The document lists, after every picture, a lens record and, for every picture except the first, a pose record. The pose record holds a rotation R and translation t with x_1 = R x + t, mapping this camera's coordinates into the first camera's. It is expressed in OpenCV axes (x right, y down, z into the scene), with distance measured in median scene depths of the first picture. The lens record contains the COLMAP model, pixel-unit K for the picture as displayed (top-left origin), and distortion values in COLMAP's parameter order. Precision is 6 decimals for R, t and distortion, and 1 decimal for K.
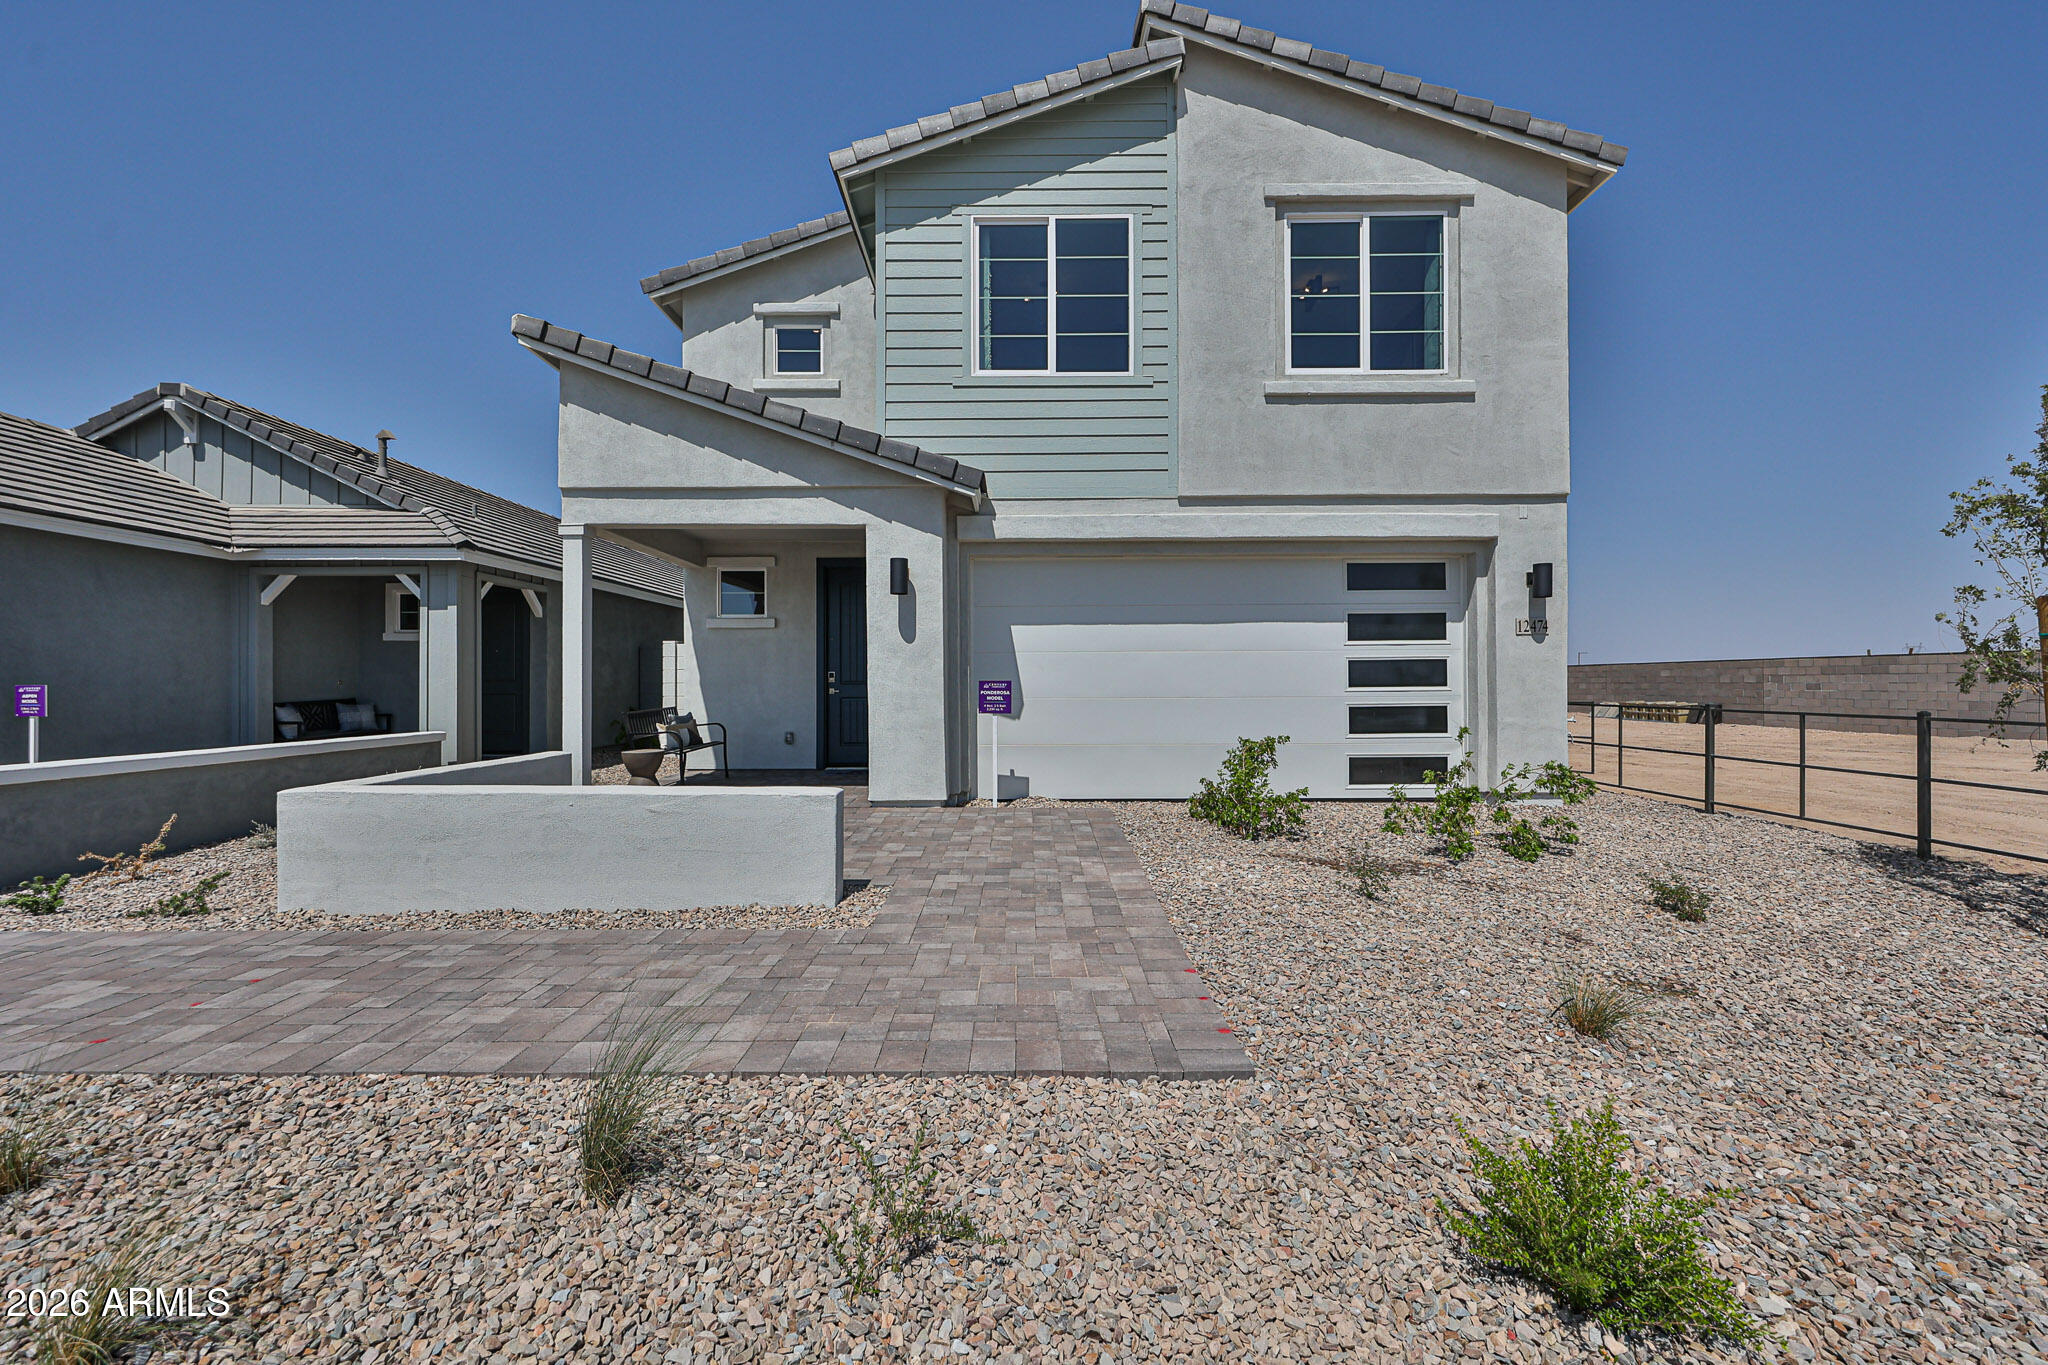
lens RADIAL K [[827.2, 0, 1024.0], [0, 827.2, 682.5], [0, 0, 1]] dist [0.000443, -0.000052]
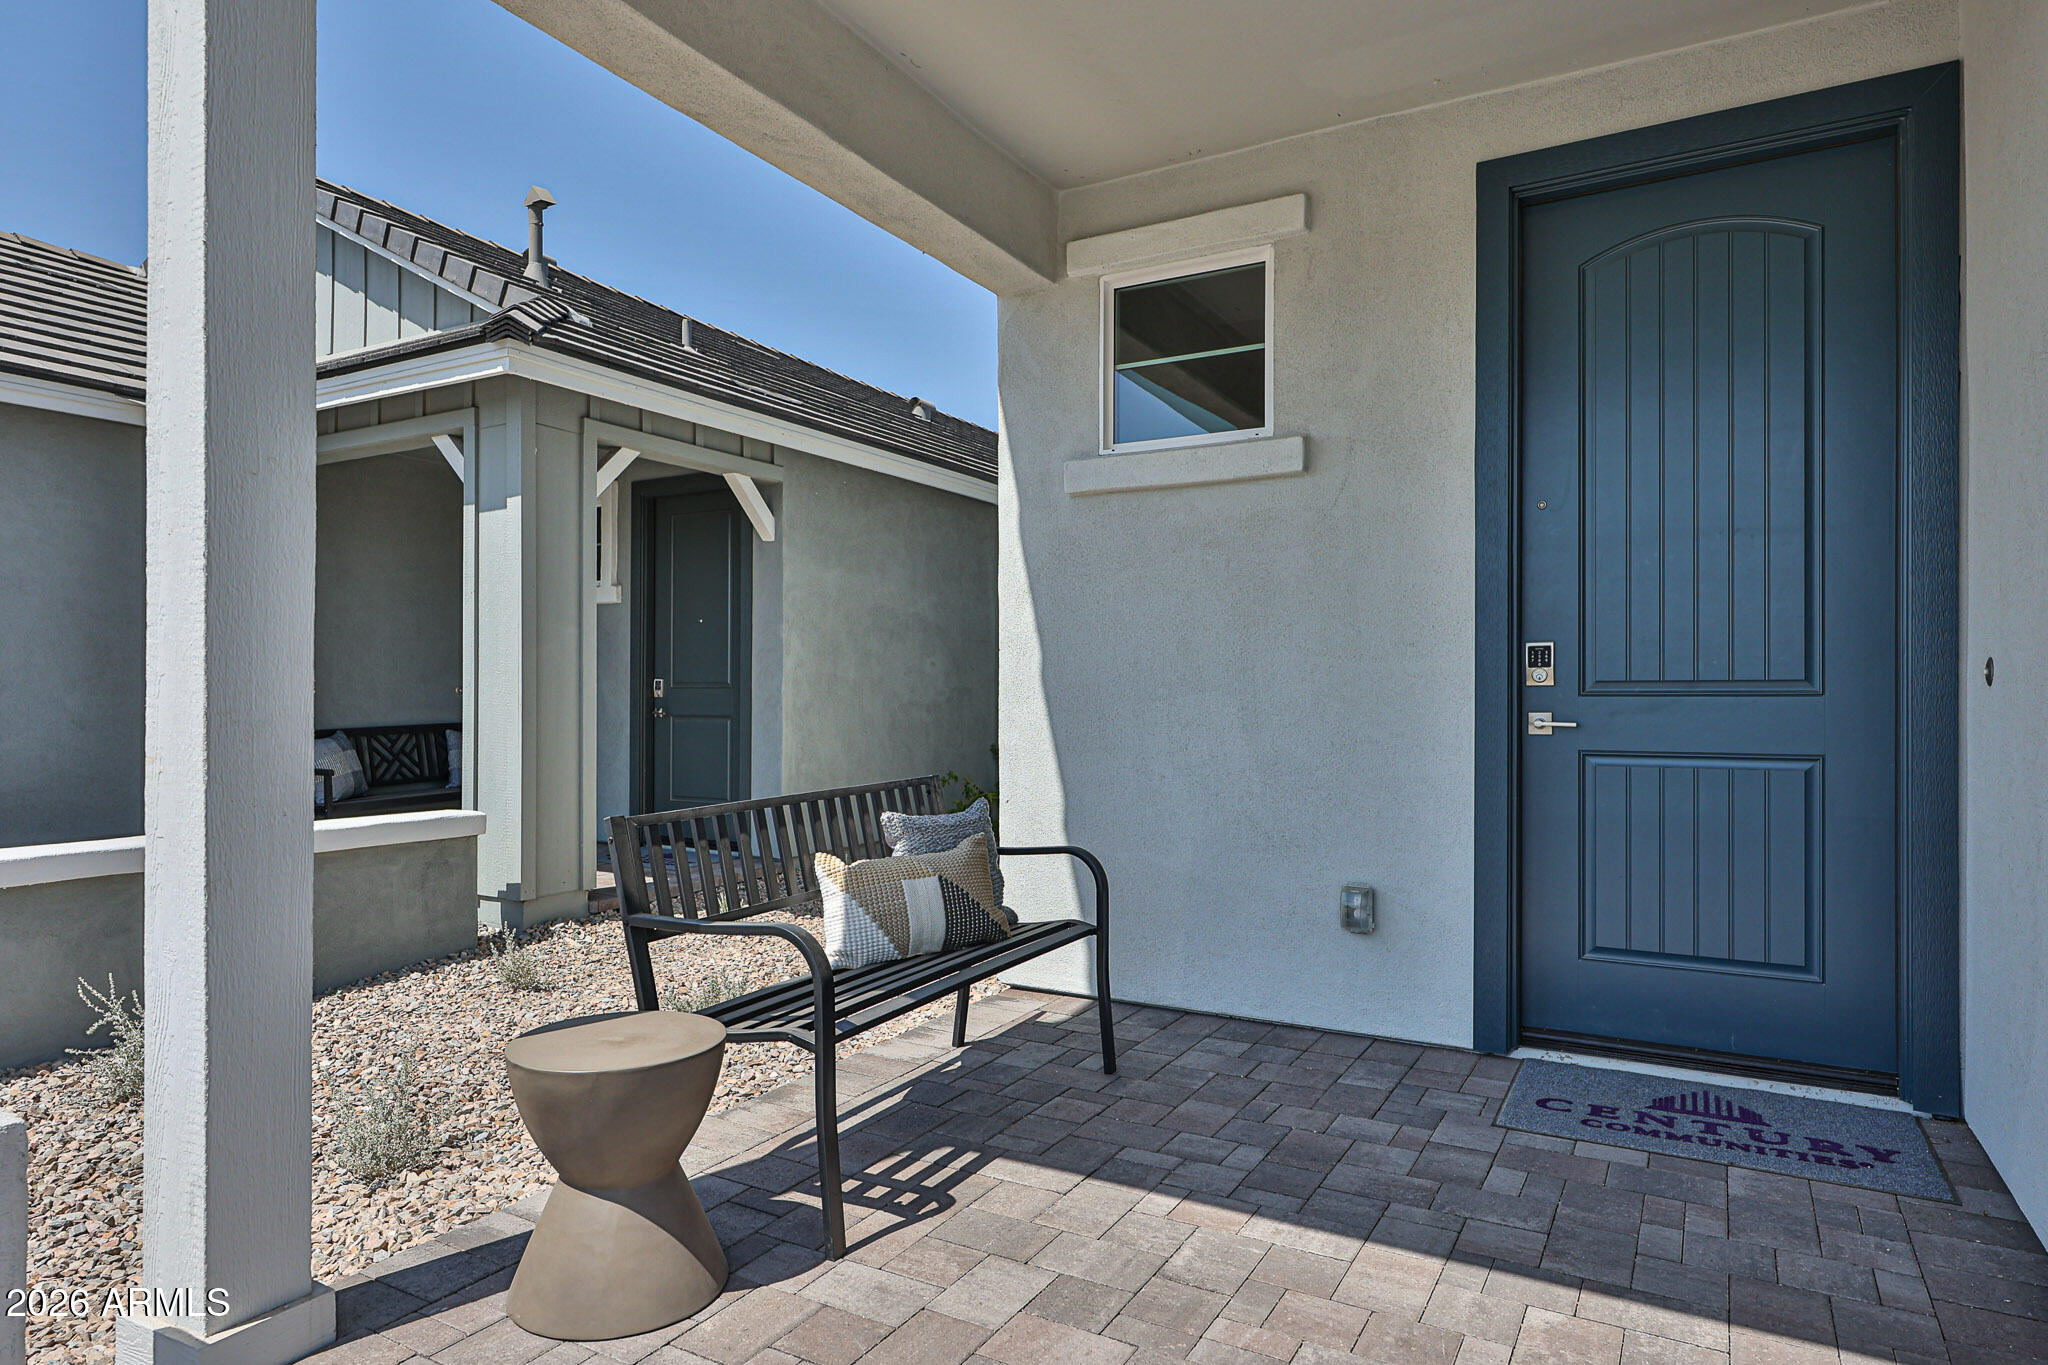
lens RADIAL K [[1193.6, 0, 1024.1], [0, 1193.6, 689.2], [0, 0, 1]] dist [-0.000724, 0.001146]
pose [[0.868859, -0.000825, -0.495060, -0.250187], [-0.002211, 0.999982, -0.005546, 0.003617], [0.495055, 0.005913, 0.868841, 0.822376]]
